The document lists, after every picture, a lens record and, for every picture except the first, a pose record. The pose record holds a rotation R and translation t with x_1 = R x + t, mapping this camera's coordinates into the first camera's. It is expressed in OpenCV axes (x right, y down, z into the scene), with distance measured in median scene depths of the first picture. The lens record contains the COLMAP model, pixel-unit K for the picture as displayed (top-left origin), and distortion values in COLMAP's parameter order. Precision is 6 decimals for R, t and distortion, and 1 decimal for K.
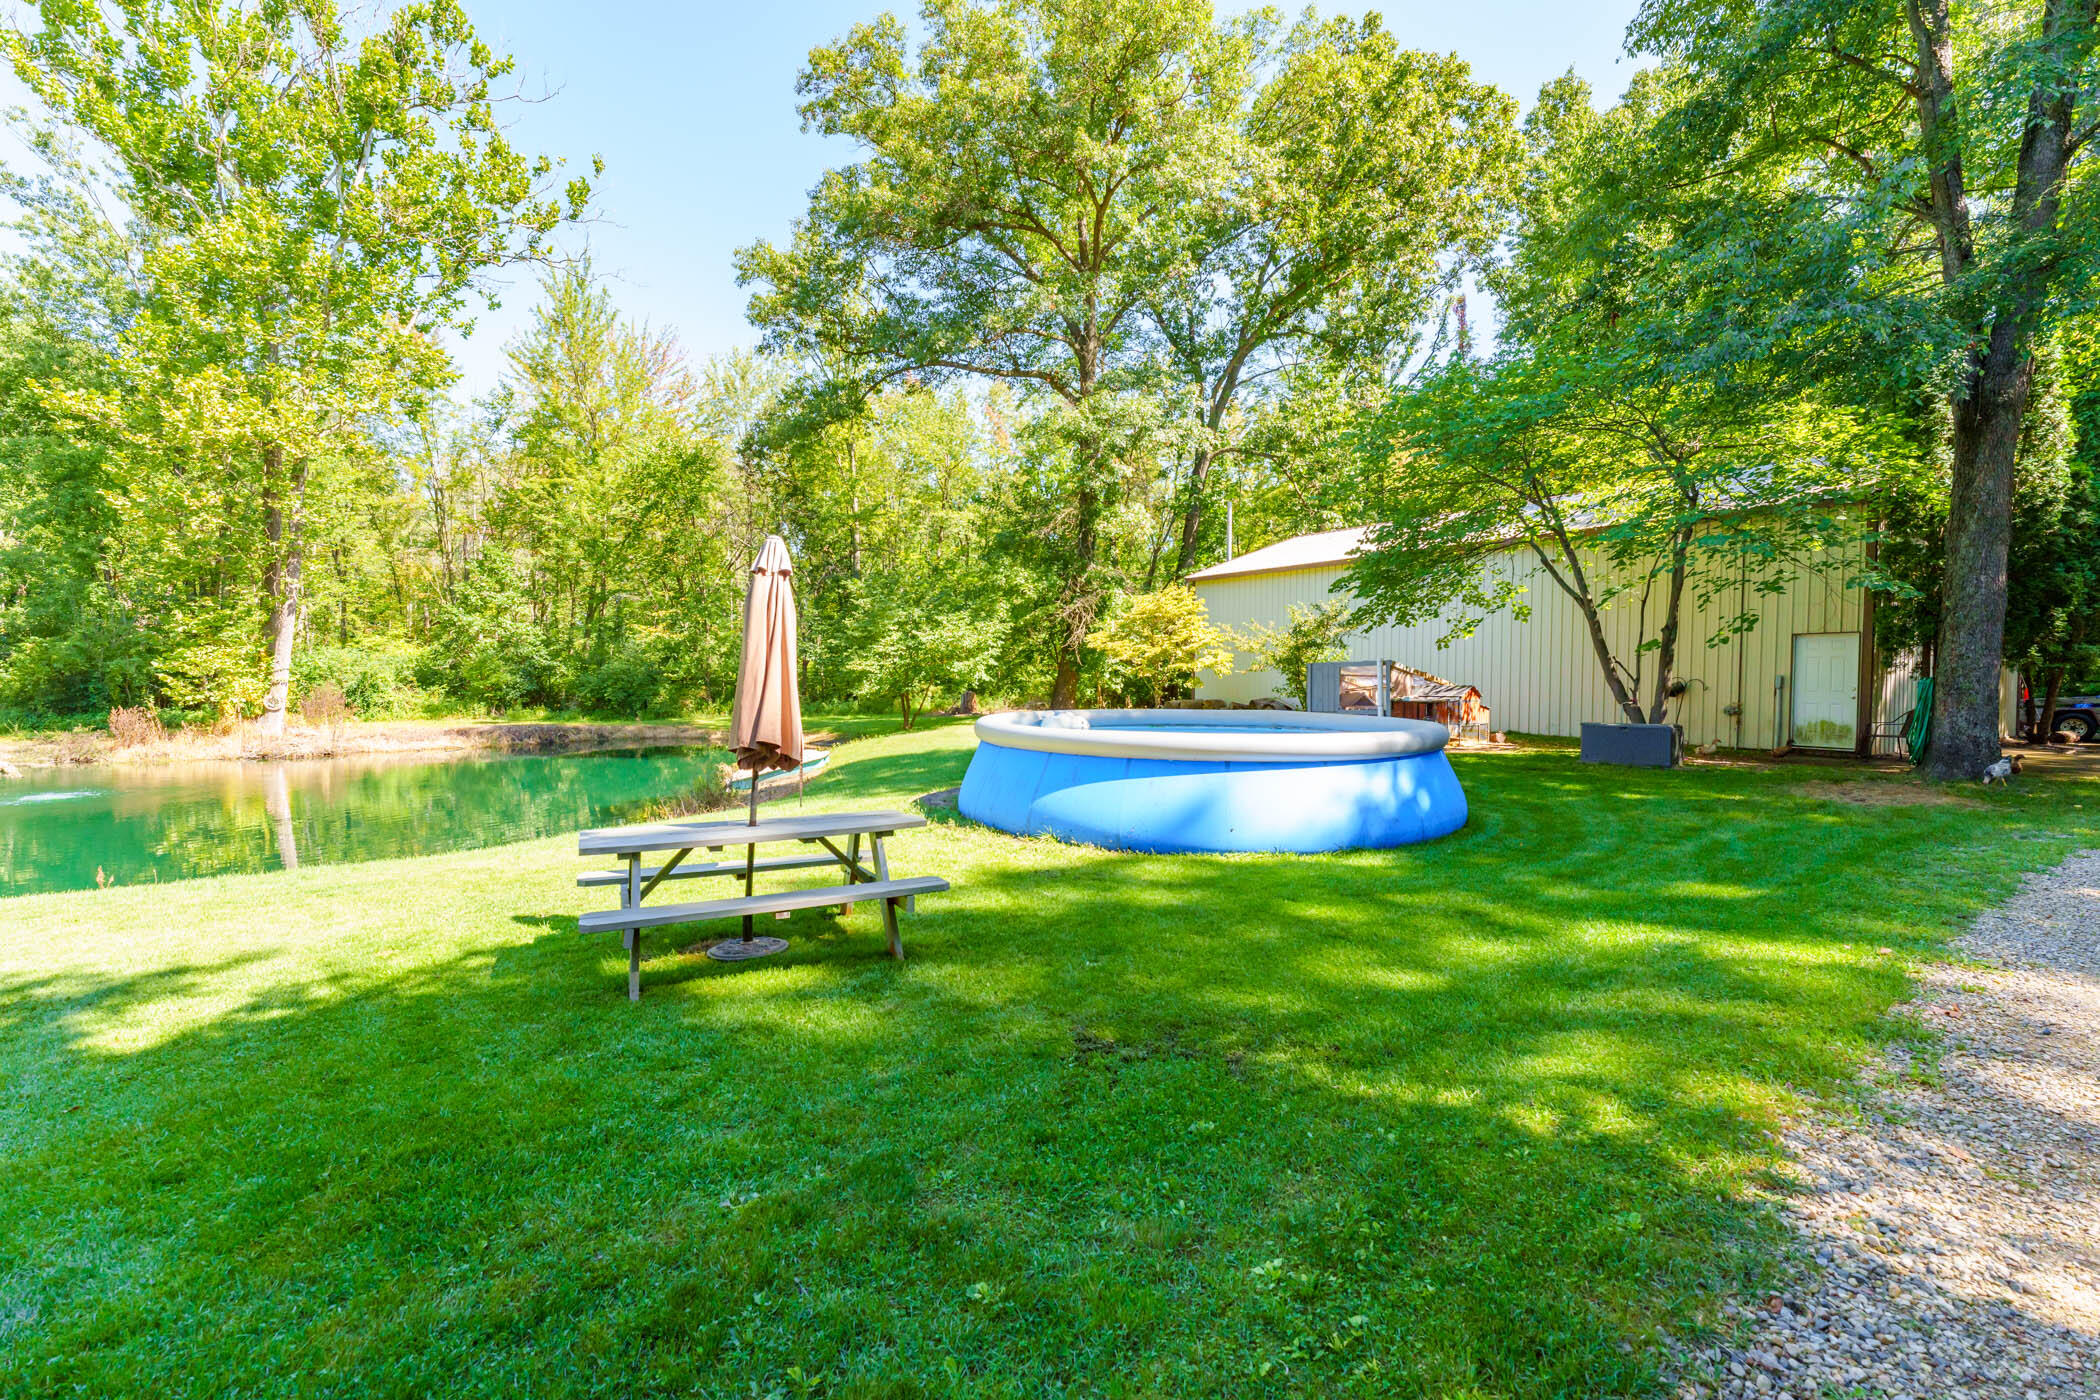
lens RADIAL K [[903.6, 0, 1046.3], [0, 903.6, 694.6], [0, 0, 1]] dist [-0.003977, 0.000092]
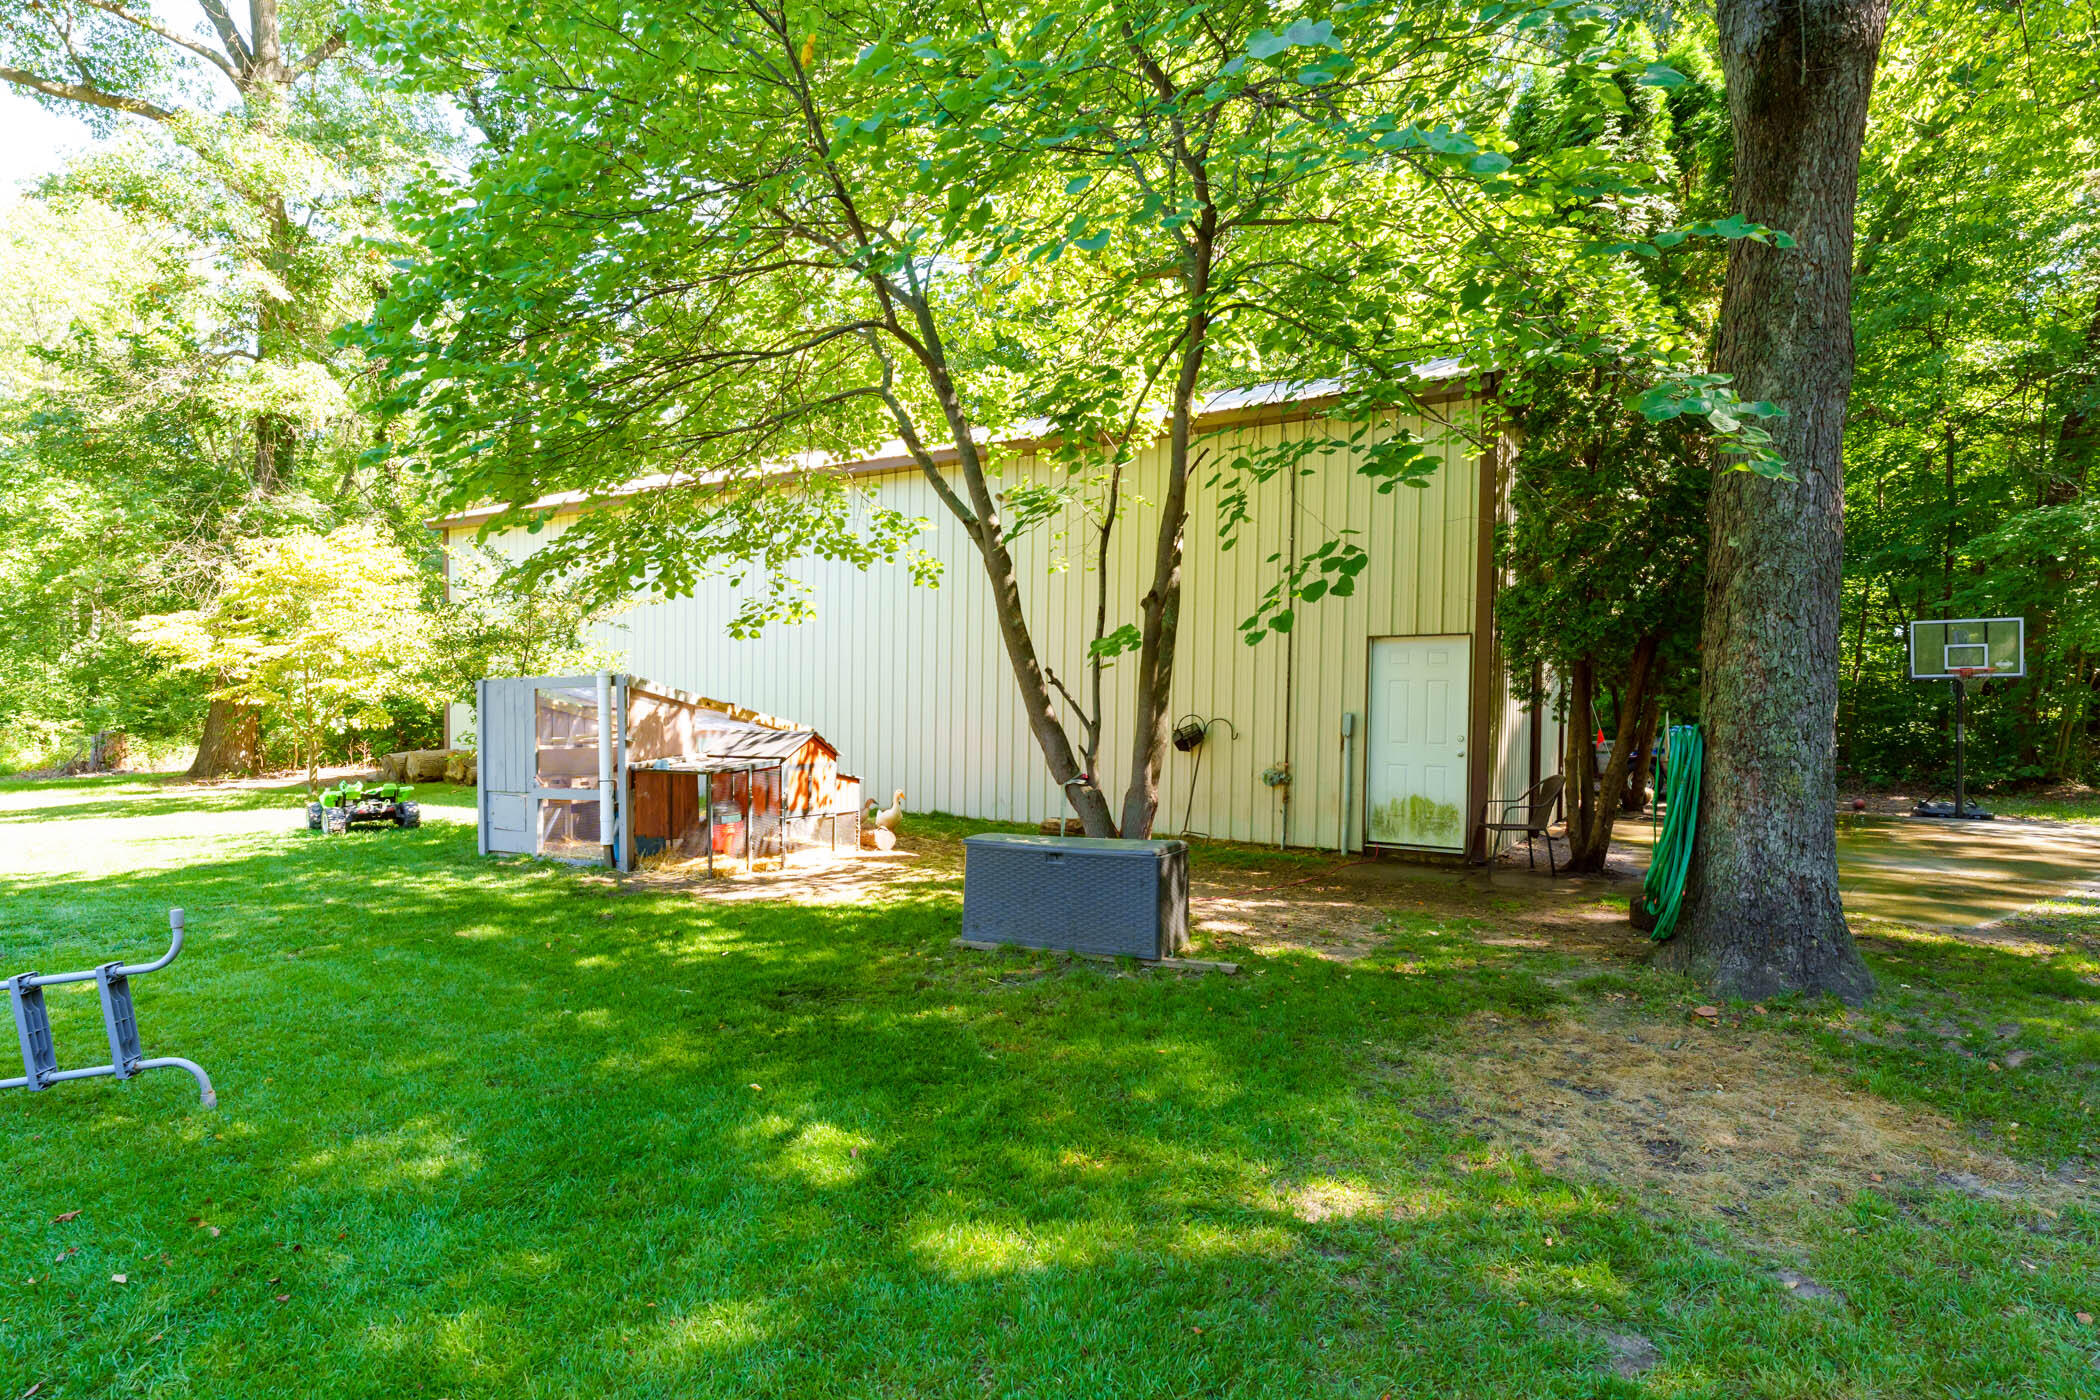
lens RADIAL K [[903.6, 0, 1048.5], [0, 903.6, 702.6], [0, 0, 1]] dist [-0.003977, 0.000092]
pose [[0.908603, 0.003054, 0.417649, 0.433995], [0.003716, 0.999875, -0.015396, -0.019613], [-0.417644, 0.015541, 0.908478, 0.595680]]
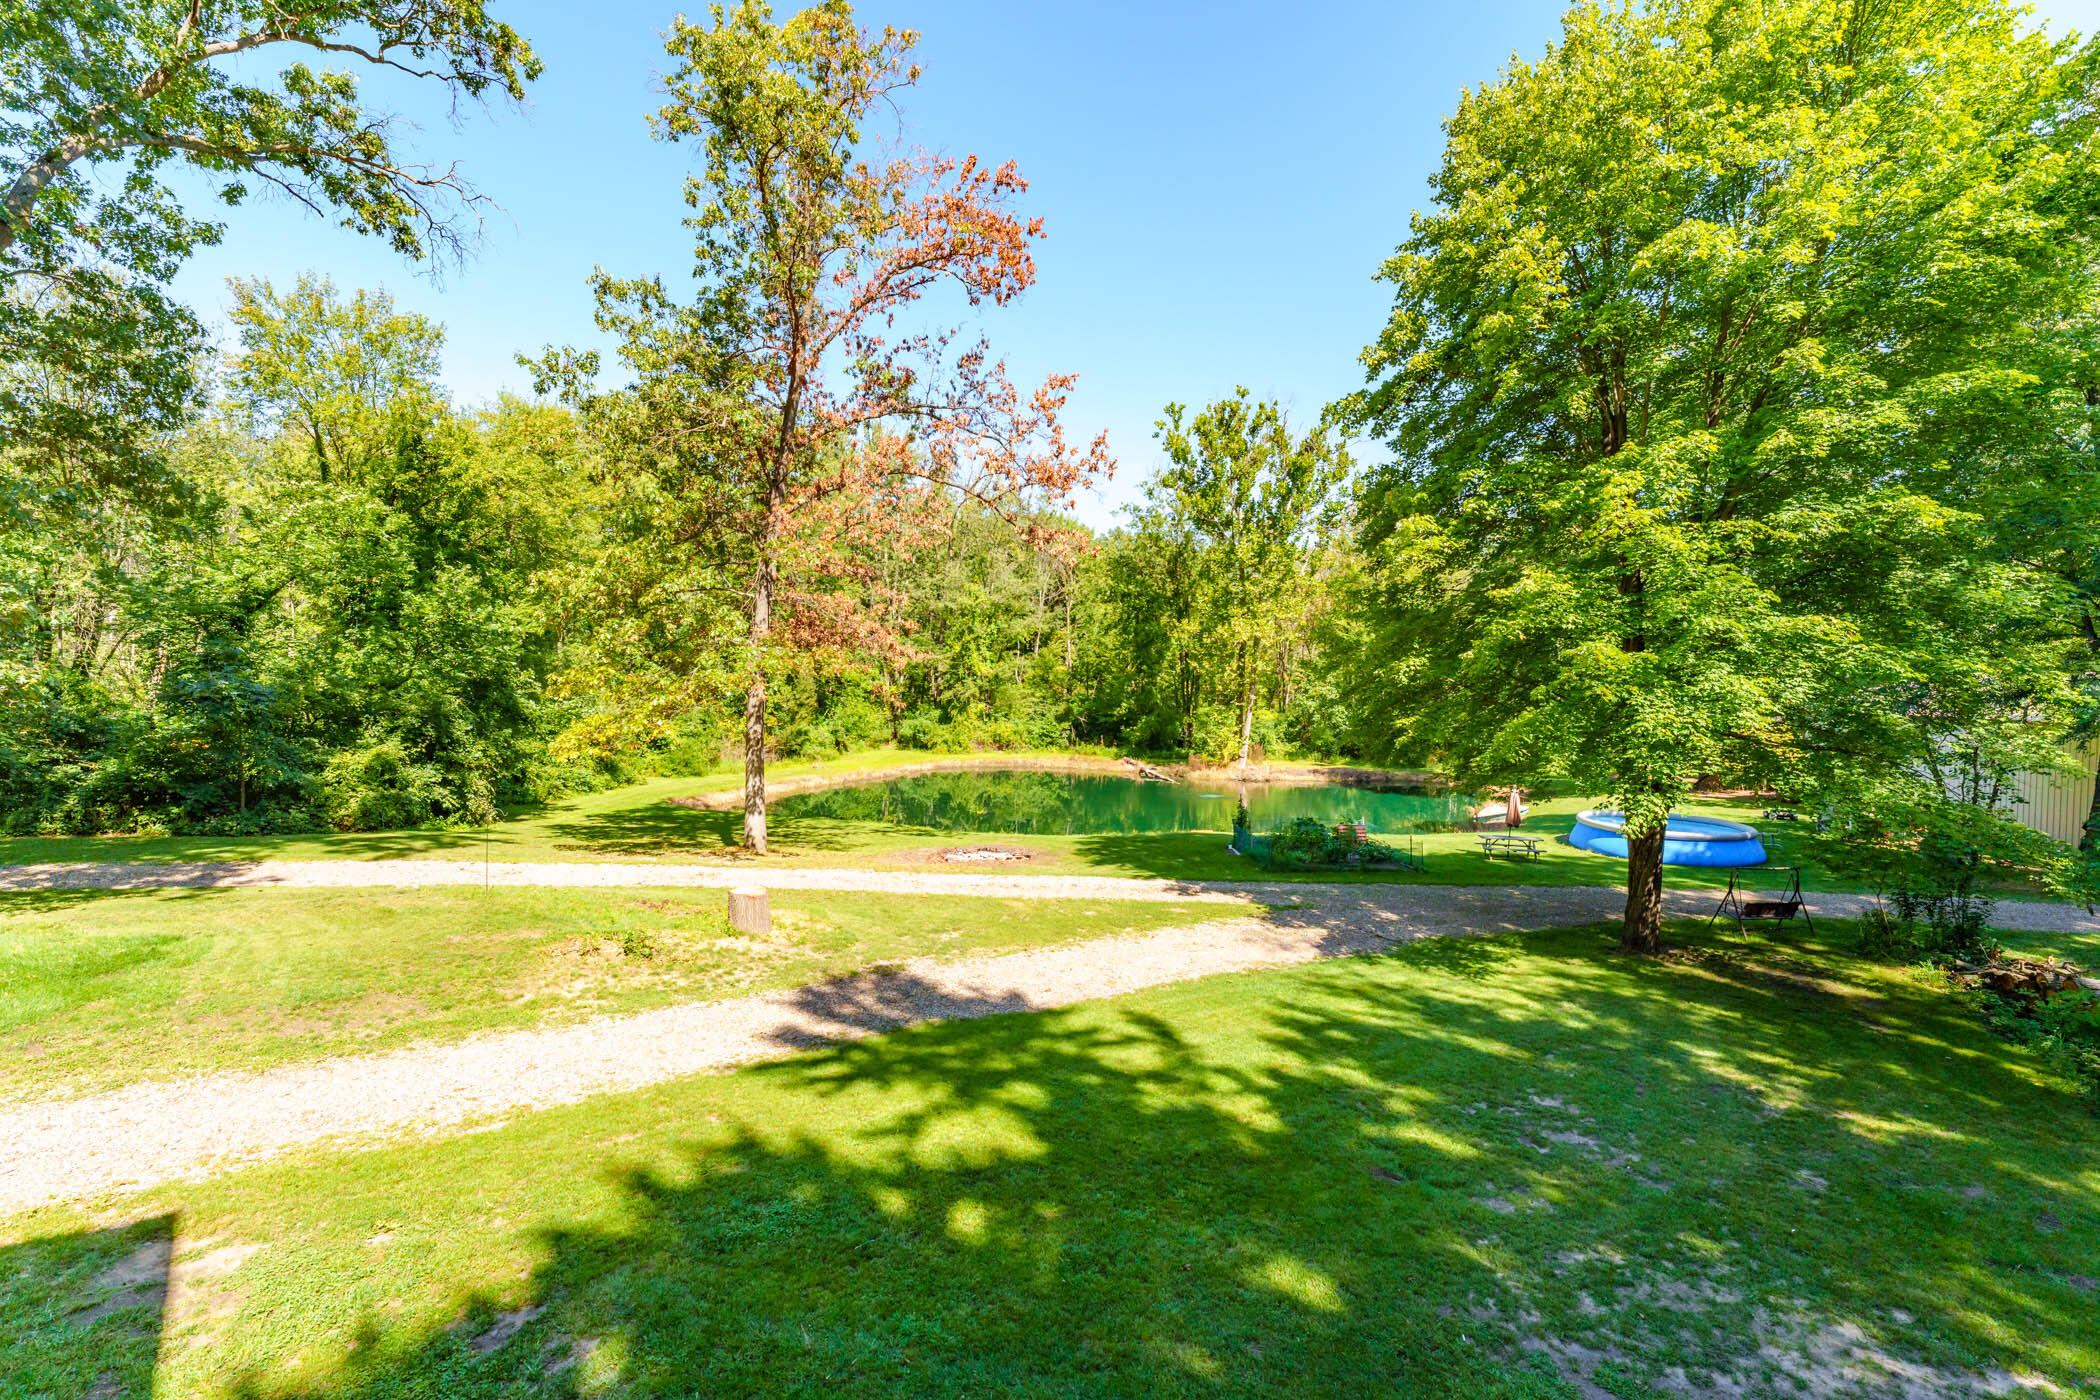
lens RADIAL K [[903.6, 0, 1043.4], [0, 903.6, 700.8], [0, 0, 1]] dist [-0.003977, 0.000092]
pose [[0.738278, 0.028823, -0.673880, 0.462191], [-0.034346, 0.999397, 0.005117, -0.216745], [0.673621, 0.019368, 0.738823, -1.781755]]
